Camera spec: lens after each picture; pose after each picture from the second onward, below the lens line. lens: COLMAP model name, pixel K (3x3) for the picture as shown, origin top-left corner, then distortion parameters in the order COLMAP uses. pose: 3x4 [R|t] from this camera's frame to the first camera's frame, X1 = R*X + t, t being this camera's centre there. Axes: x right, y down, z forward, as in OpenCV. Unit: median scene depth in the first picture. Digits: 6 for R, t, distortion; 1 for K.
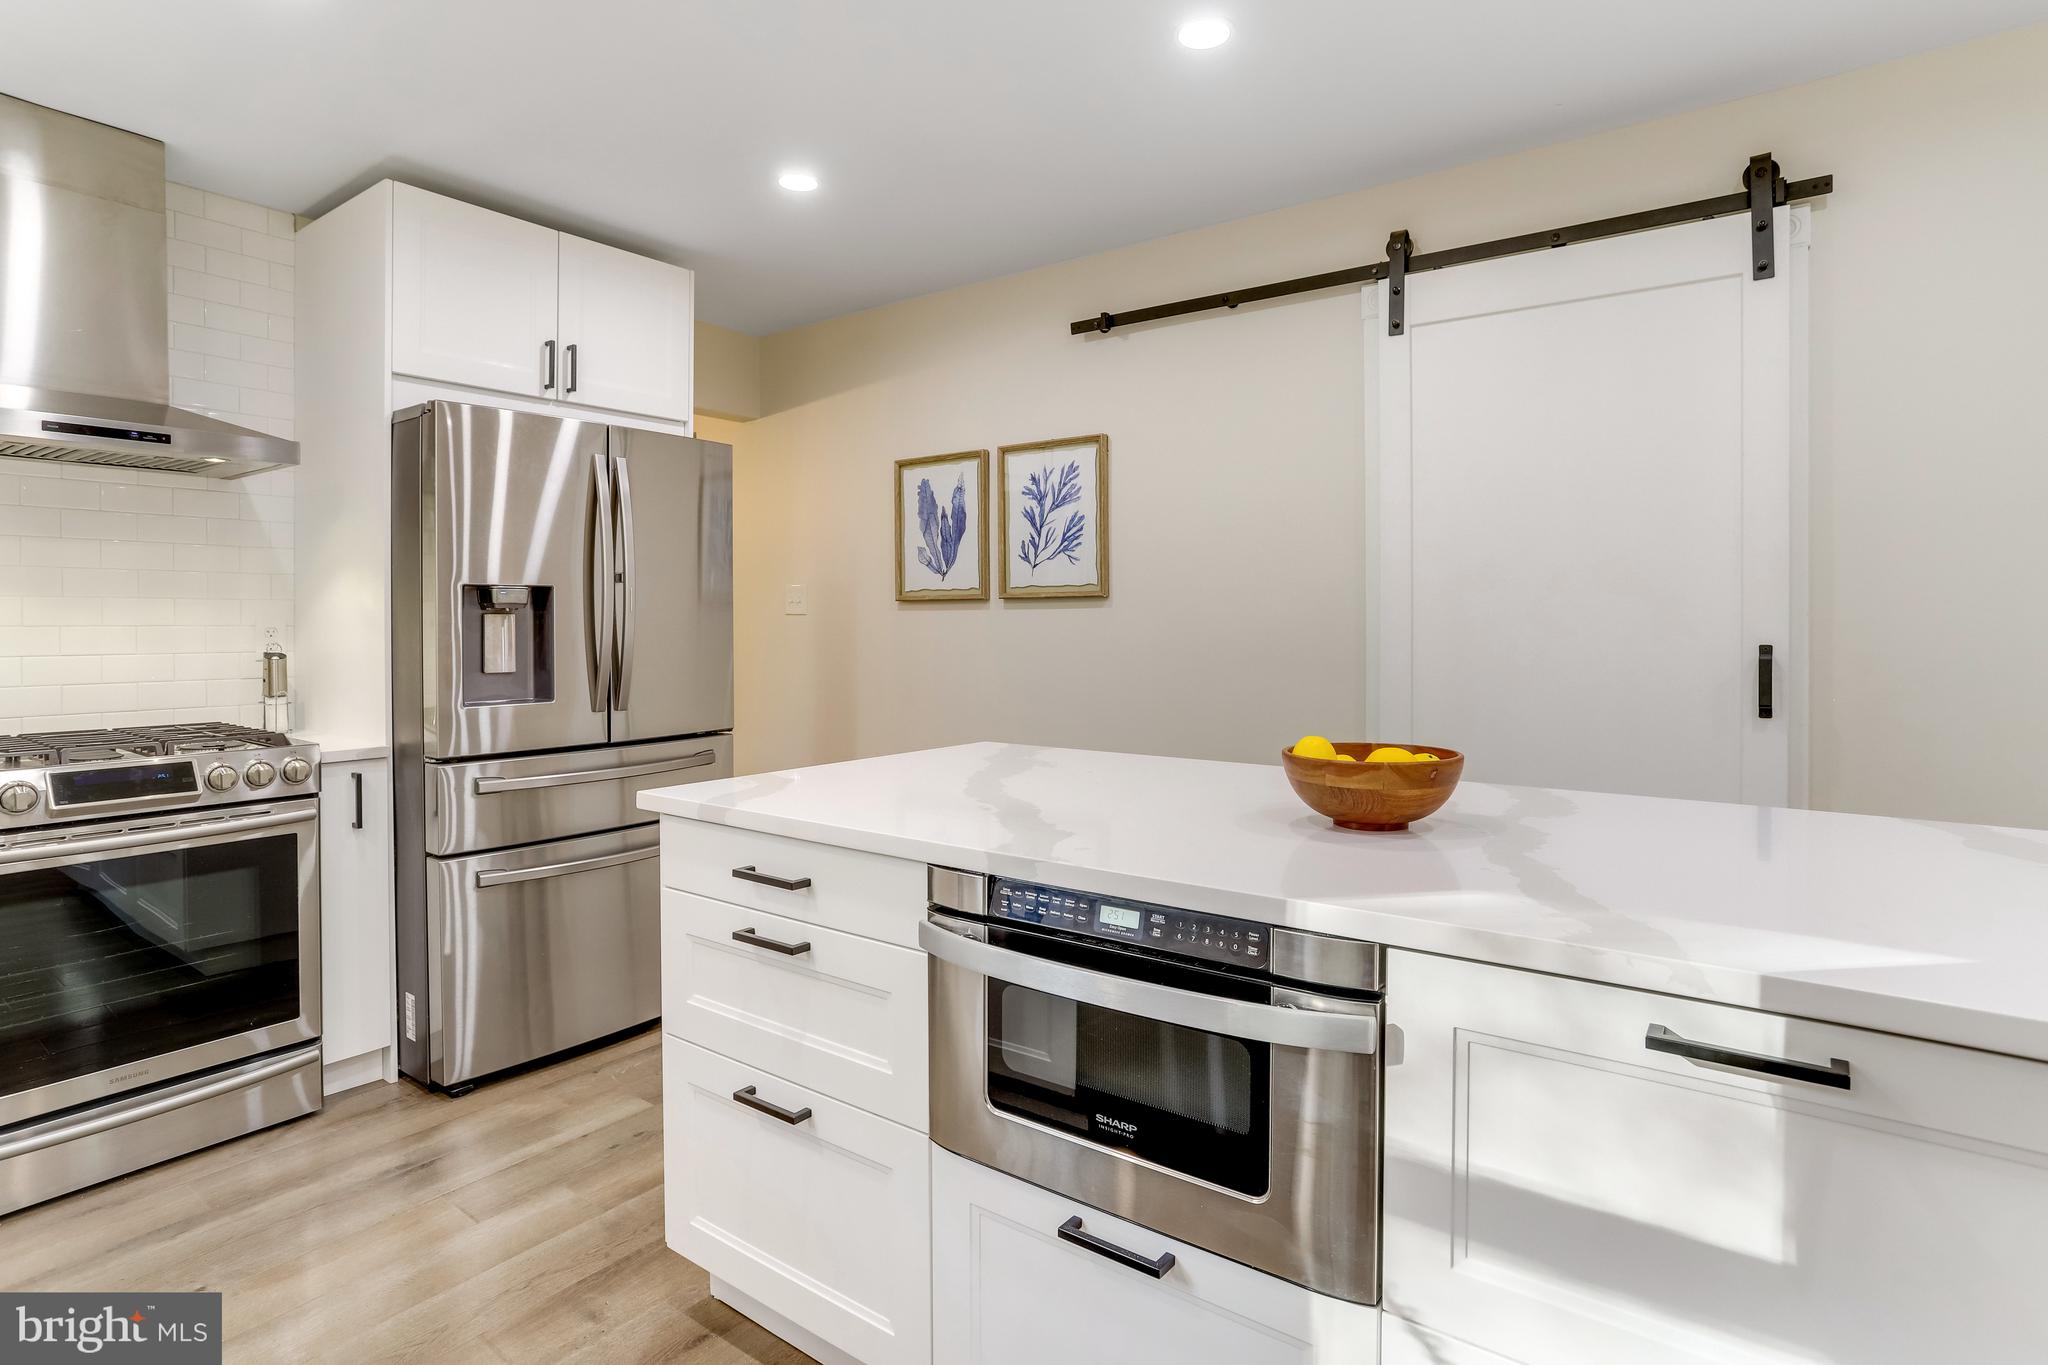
lens RADIAL K [[1064.5, 0, 1028.9], [0, 1064.5, 624.9], [0, 0, 1]] dist [-0.056540, 0.044006]
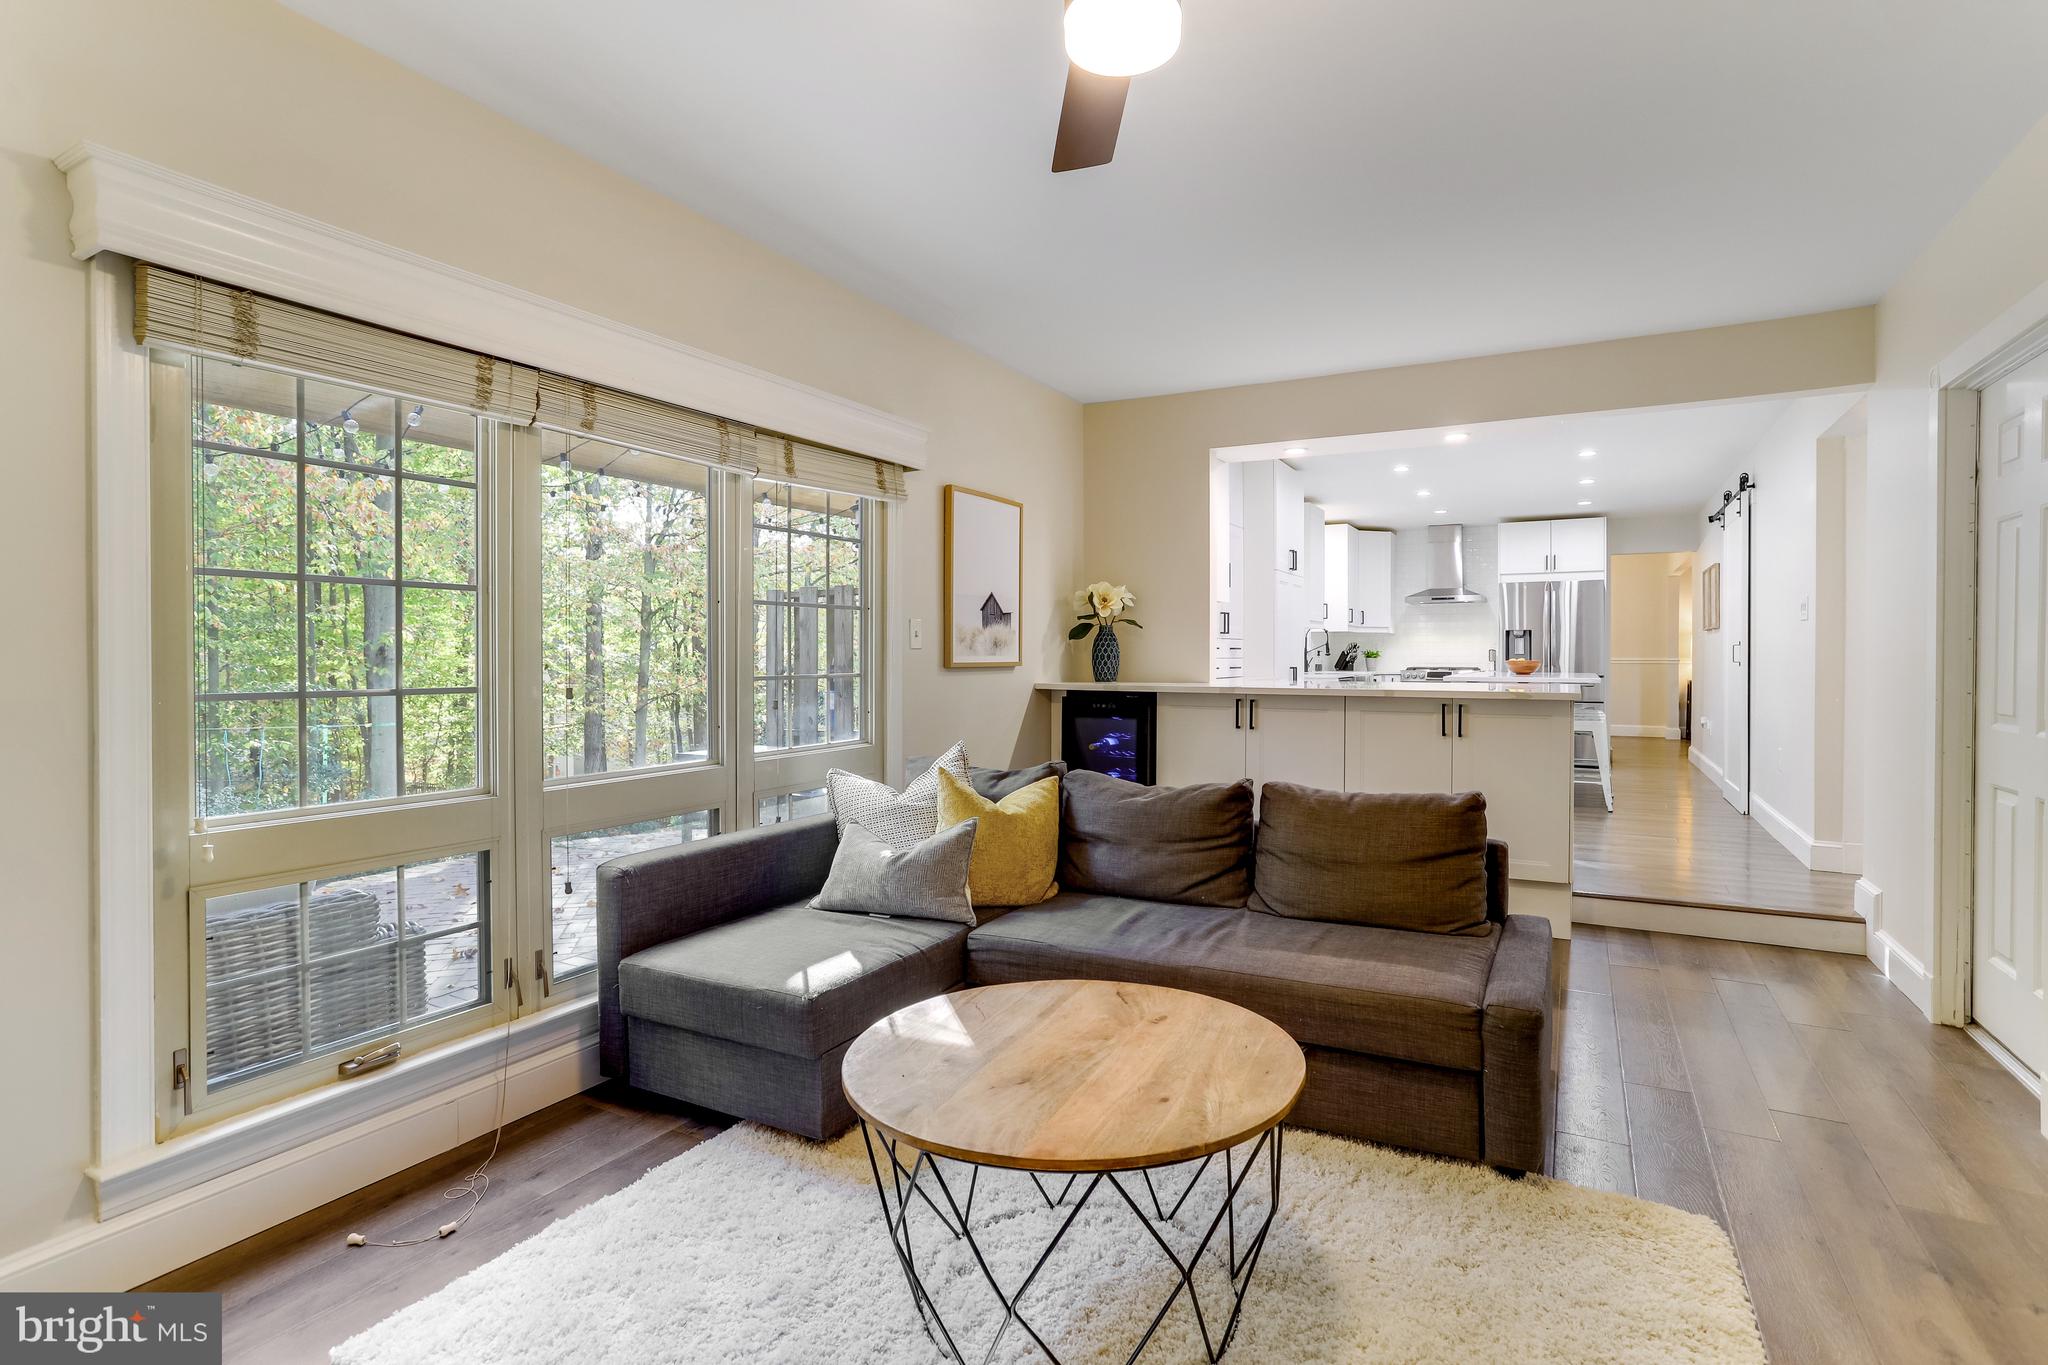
lens RADIAL K [[1015.3, 0, 1040.7], [0, 1015.3, 652.0], [0, 0, 1]] dist [-0.057380, 0.036675]
pose [[0.152247, -0.000486, -0.988342, 2.701483], [-0.006214, 0.999980, -0.001449, 0.054077], [0.988323, 0.006362, 0.152240, -1.179627]]
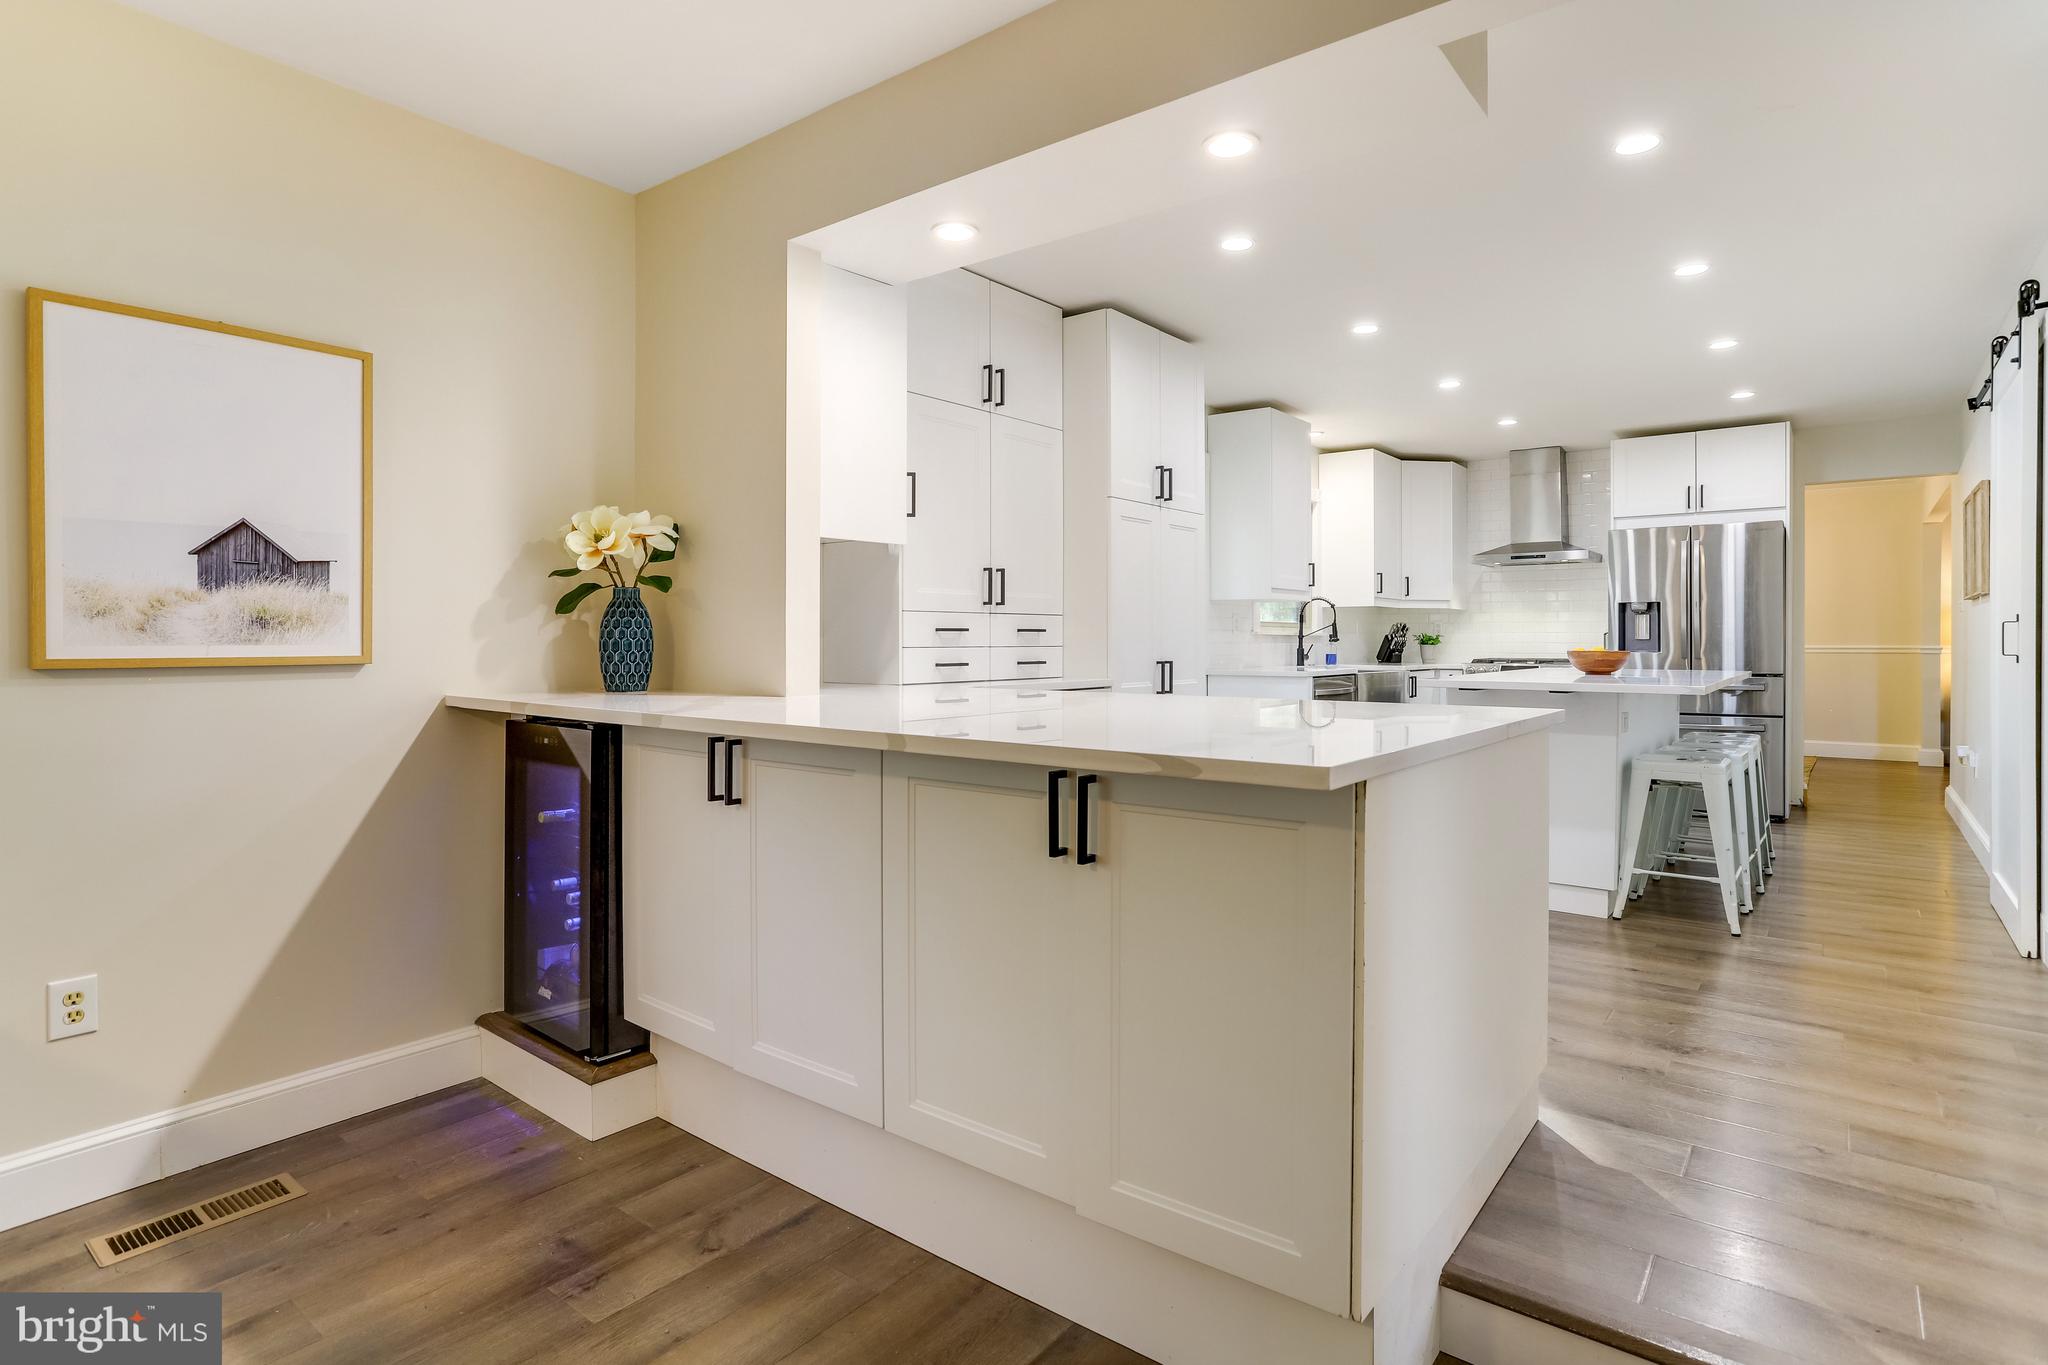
lens RADIAL K [[1045.4, 0, 1019.9], [0, 1045.4, 632.9], [0, 0, 1]] dist [-0.046983, 0.021581]
pose [[-0.032573, -0.004604, -0.999459, 1.861231], [-0.005540, 0.999975, -0.004426, 0.049456], [0.999454, 0.005393, -0.032597, -0.320634]]
